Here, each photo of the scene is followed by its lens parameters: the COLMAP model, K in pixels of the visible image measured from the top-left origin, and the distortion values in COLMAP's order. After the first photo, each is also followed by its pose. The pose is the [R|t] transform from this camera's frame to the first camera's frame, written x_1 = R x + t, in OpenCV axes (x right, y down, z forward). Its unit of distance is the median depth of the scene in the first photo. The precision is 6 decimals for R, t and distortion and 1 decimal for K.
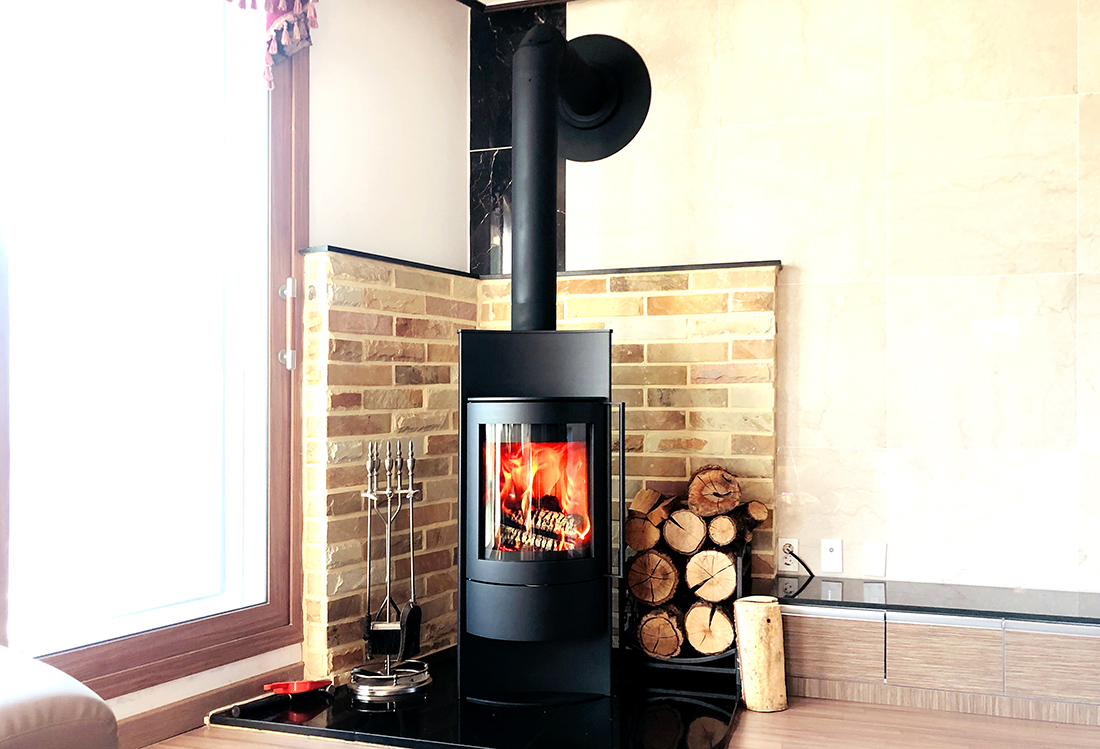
lens RADIAL K [[809.5, 0, 554.5], [0, 809.5, 389.2], [0, 0, 1]] dist [0.088574, -0.147758]
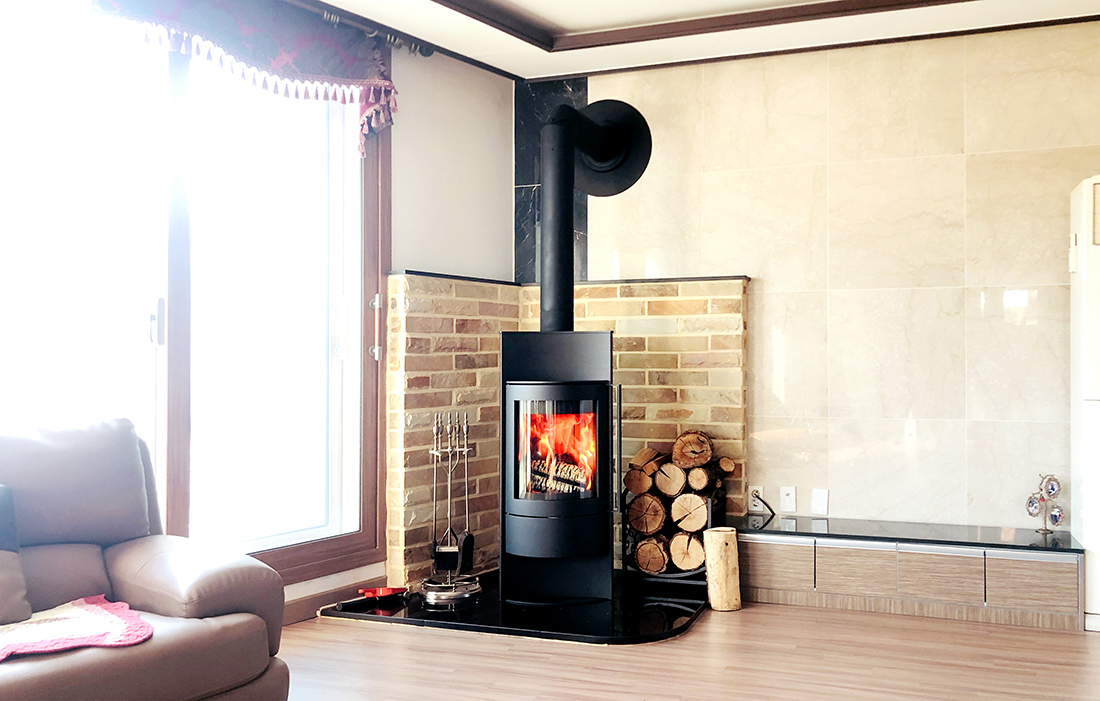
lens RADIAL K [[781.8, 0, 603.9], [0, 781.8, 346.1], [0, 0, 1]] dist [0.079016, -0.160458]
pose [[0.999796, -0.002343, -0.020044, 0.077830], [0.002071, 0.999905, -0.013595, -0.027343], [0.020074, 0.013550, 0.999707, -0.295848]]
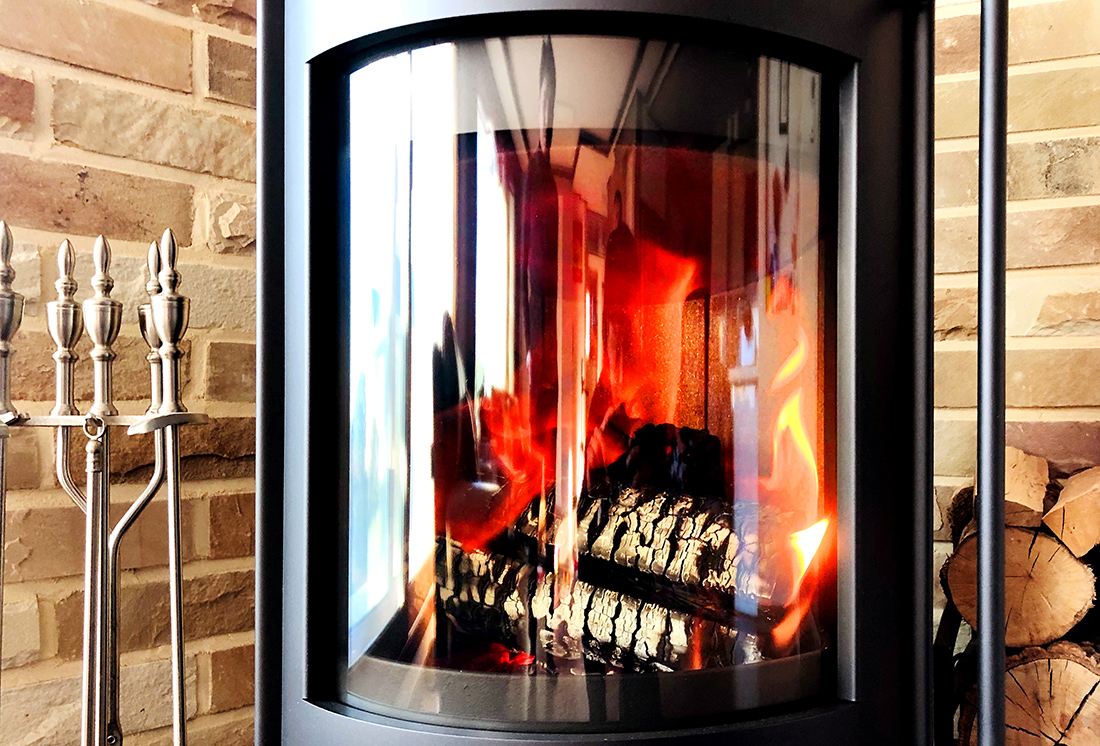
lens RADIAL K [[914.1, 0, 708.5], [0, 914.1, 406.7], [0, 0, 1]] dist [0.029059, 0.006677]
pose [[0.996214, 0.003016, -0.086879, 0.028437], [-0.003894, 0.999943, -0.009939, 0.123843], [0.086845, 0.010239, 0.996169, 0.704423]]
